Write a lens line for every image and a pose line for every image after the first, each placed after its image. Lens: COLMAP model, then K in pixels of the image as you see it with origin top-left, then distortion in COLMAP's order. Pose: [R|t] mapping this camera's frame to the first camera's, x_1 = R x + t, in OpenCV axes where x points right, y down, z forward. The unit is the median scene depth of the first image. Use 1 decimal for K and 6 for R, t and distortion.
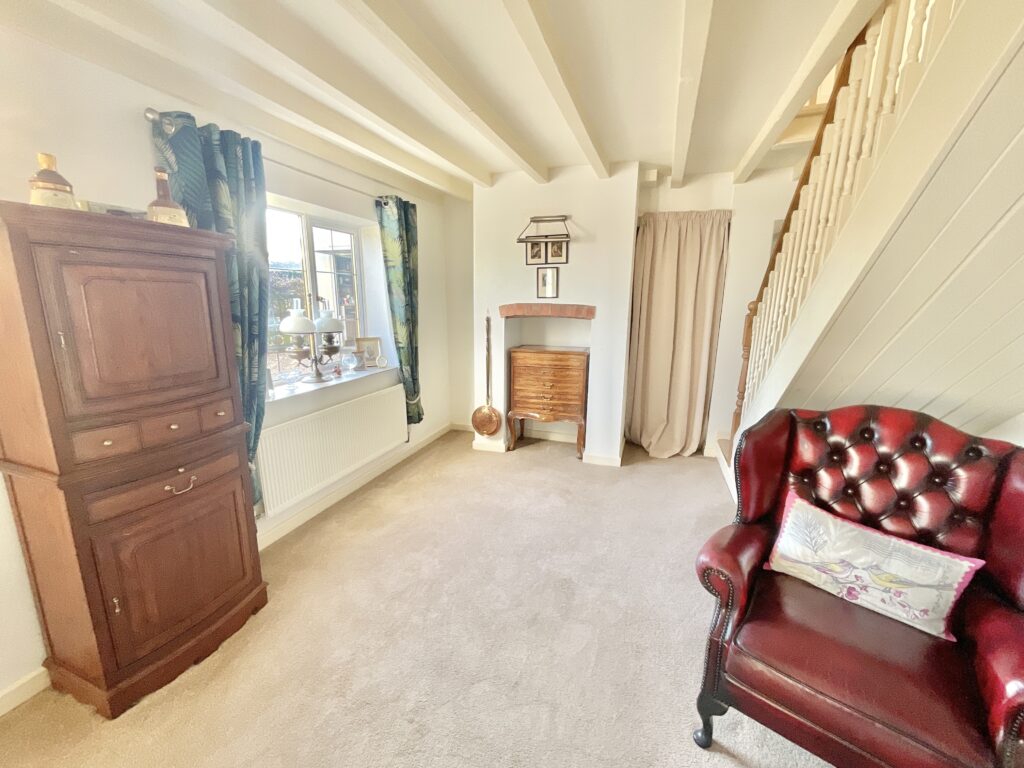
lens RADIAL K [[417.5, 0, 510.2], [0, 417.5, 382.2], [0, 0, 1]] dist [-0.003187, -0.000224]
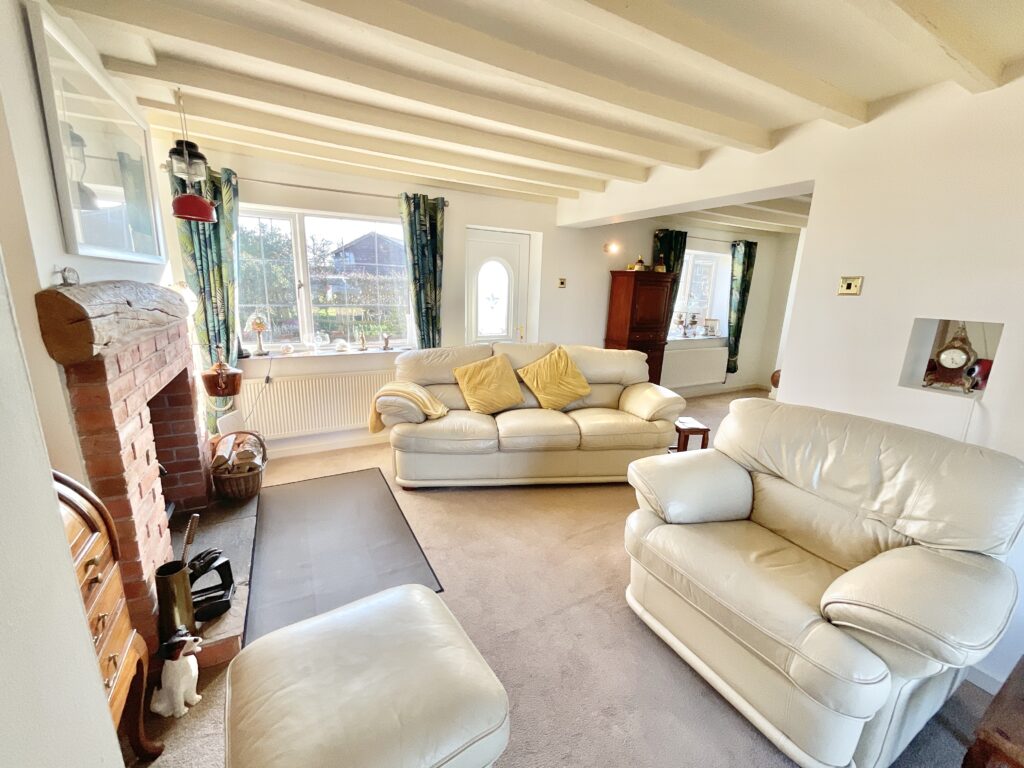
lens RADIAL K [[417.5, 0, 518.1], [0, 417.5, 382.9], [0, 0, 1]] dist [-0.003187, -0.000224]
pose [[0.749237, 0.170481, -0.639985, 0.228427], [-0.161788, 0.984140, 0.072751, 0.170683], [0.642238, 0.049034, 0.764936, -0.900204]]
